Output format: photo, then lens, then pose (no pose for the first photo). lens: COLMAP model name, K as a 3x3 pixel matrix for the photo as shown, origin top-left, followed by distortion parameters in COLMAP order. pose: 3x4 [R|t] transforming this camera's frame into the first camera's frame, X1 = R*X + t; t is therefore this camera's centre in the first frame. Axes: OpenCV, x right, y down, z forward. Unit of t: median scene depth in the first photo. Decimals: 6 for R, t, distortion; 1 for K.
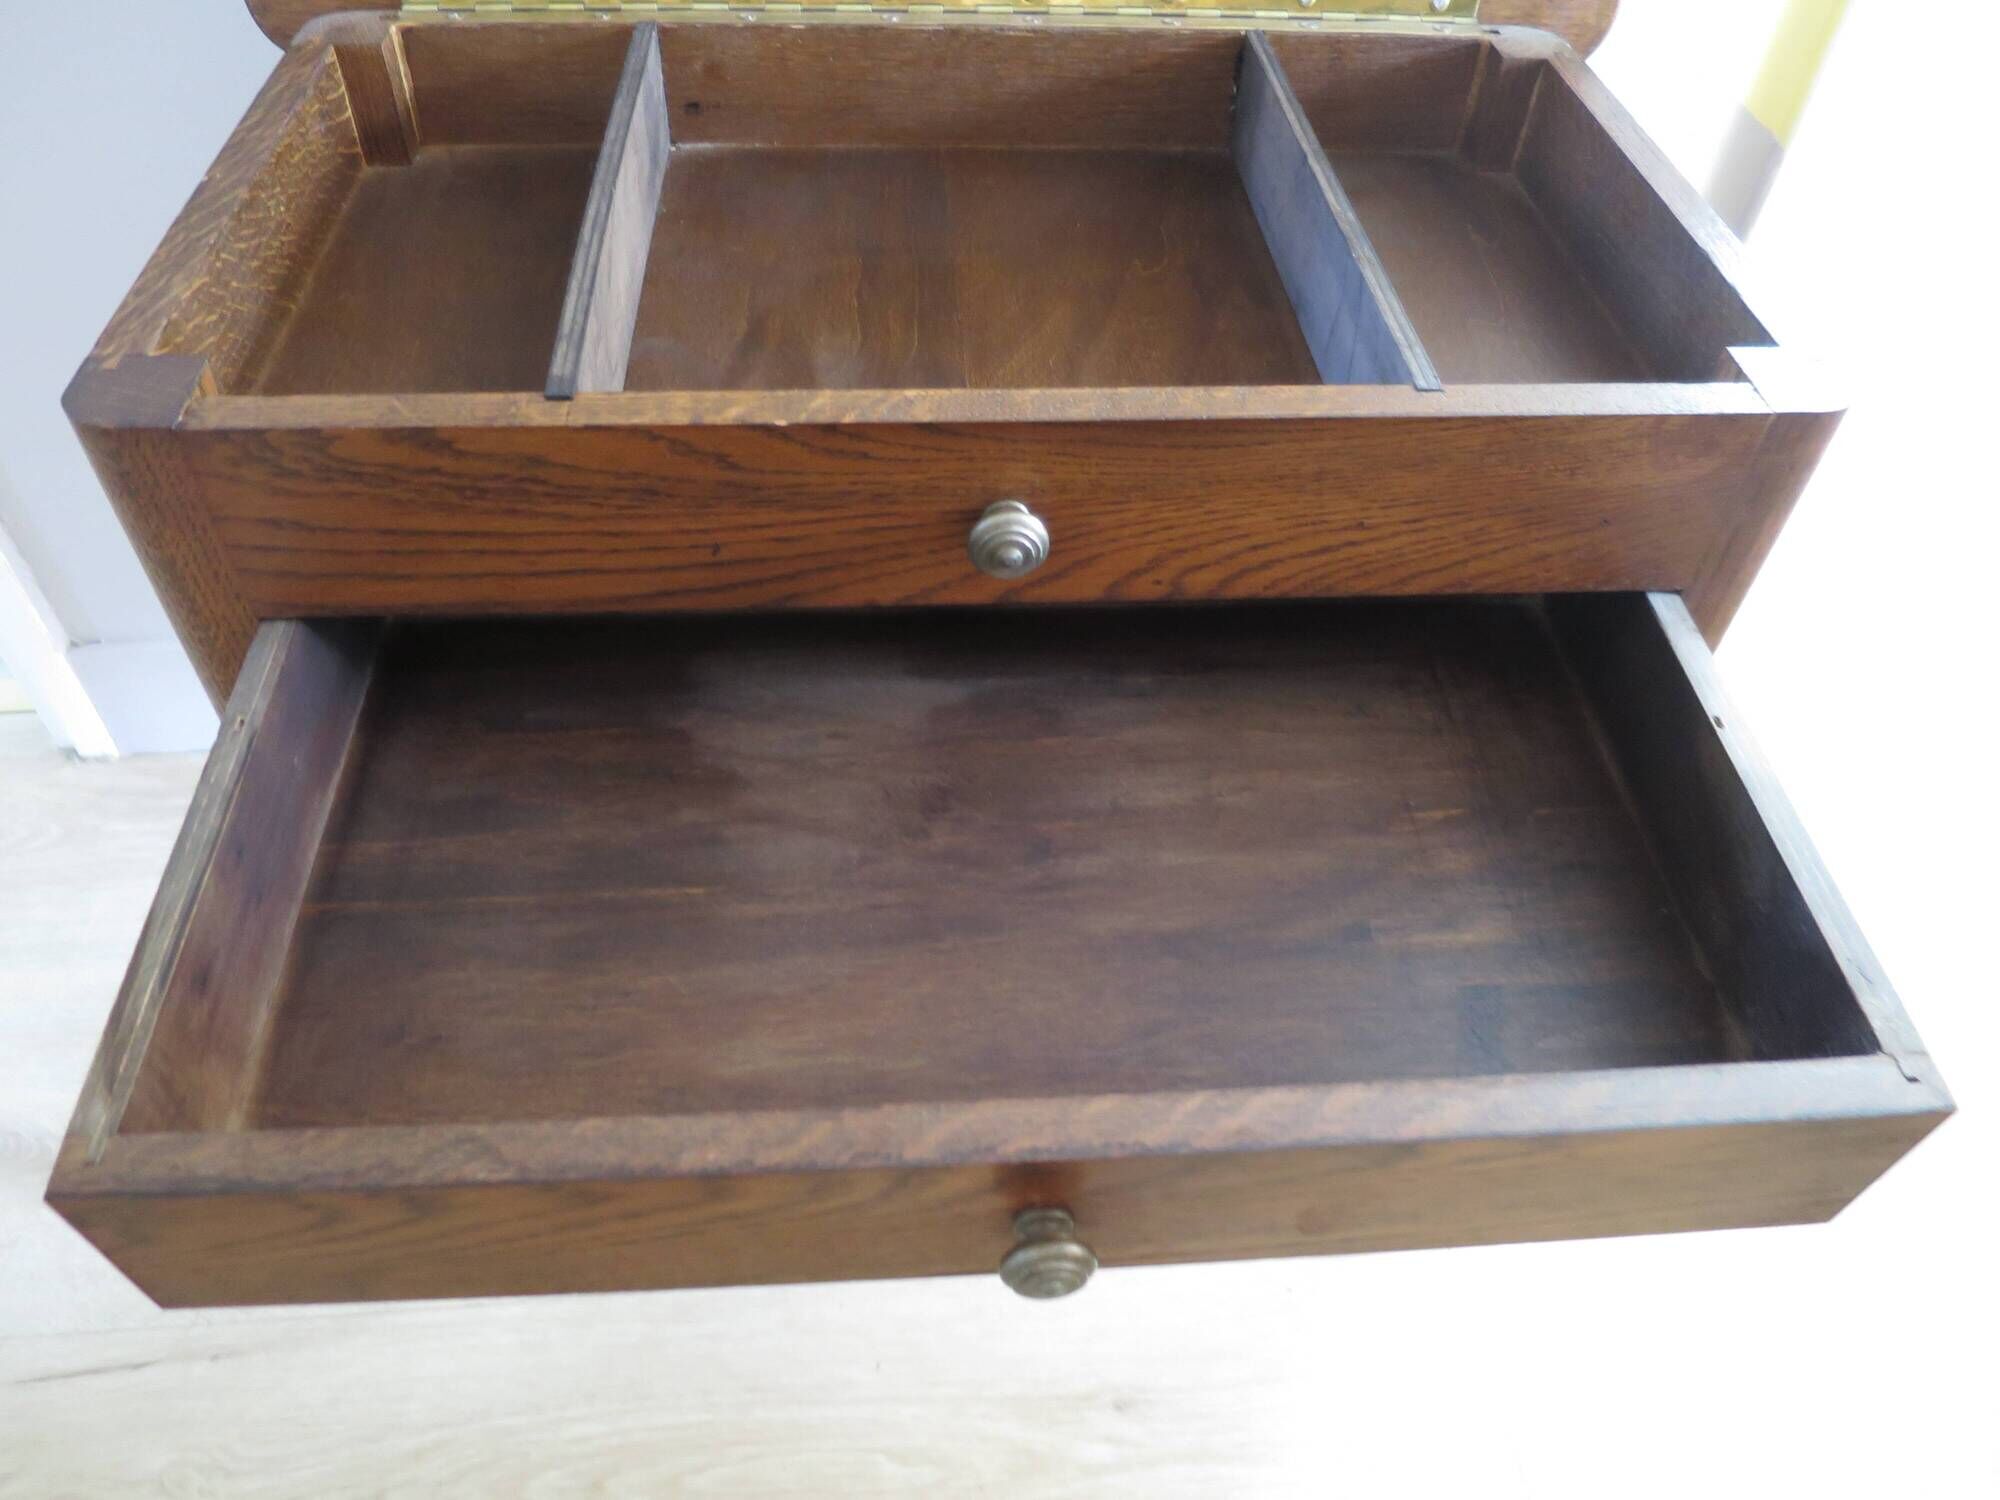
lens RADIAL K [[1437.9, 0, 1003.1], [0, 1437.9, 758.6], [0, 0, 1]] dist [-0.052187, 0.015545]
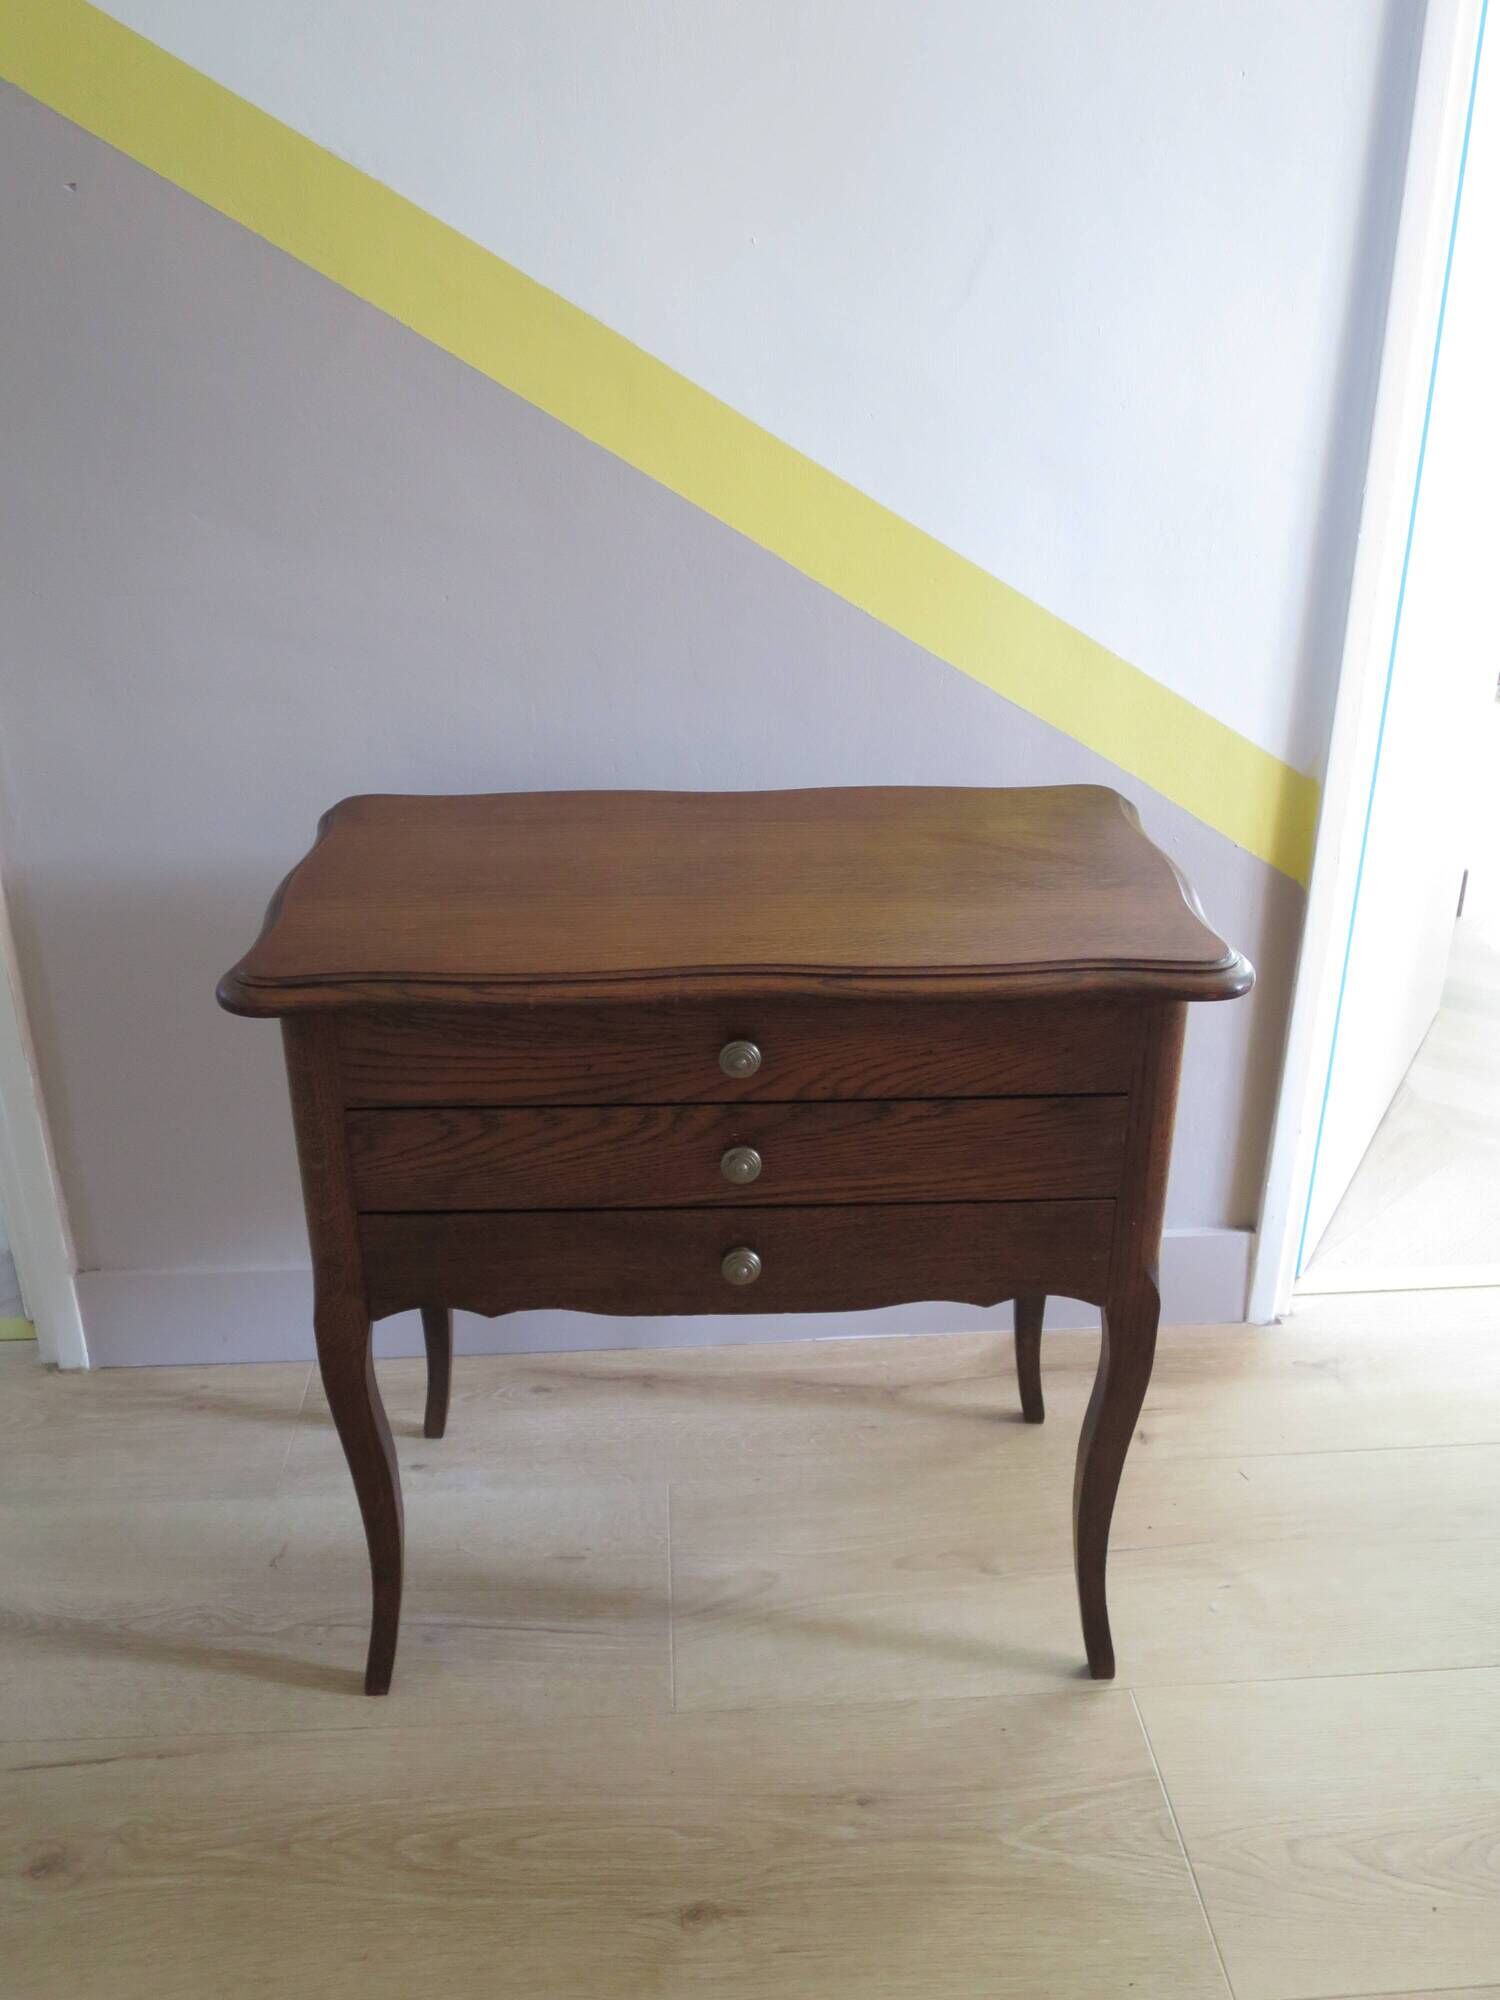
lens RADIAL K [[1674.6, 0, 772.5], [0, 1674.6, 998.8], [0, 0, 1]] dist [-0.061772, 0.023456]
pose [[0.998403, -0.022702, -0.051725, 0.154348], [0.000559, 0.919610, -0.392831, 0.615829], [0.056485, 0.392175, 0.918155, -1.022308]]
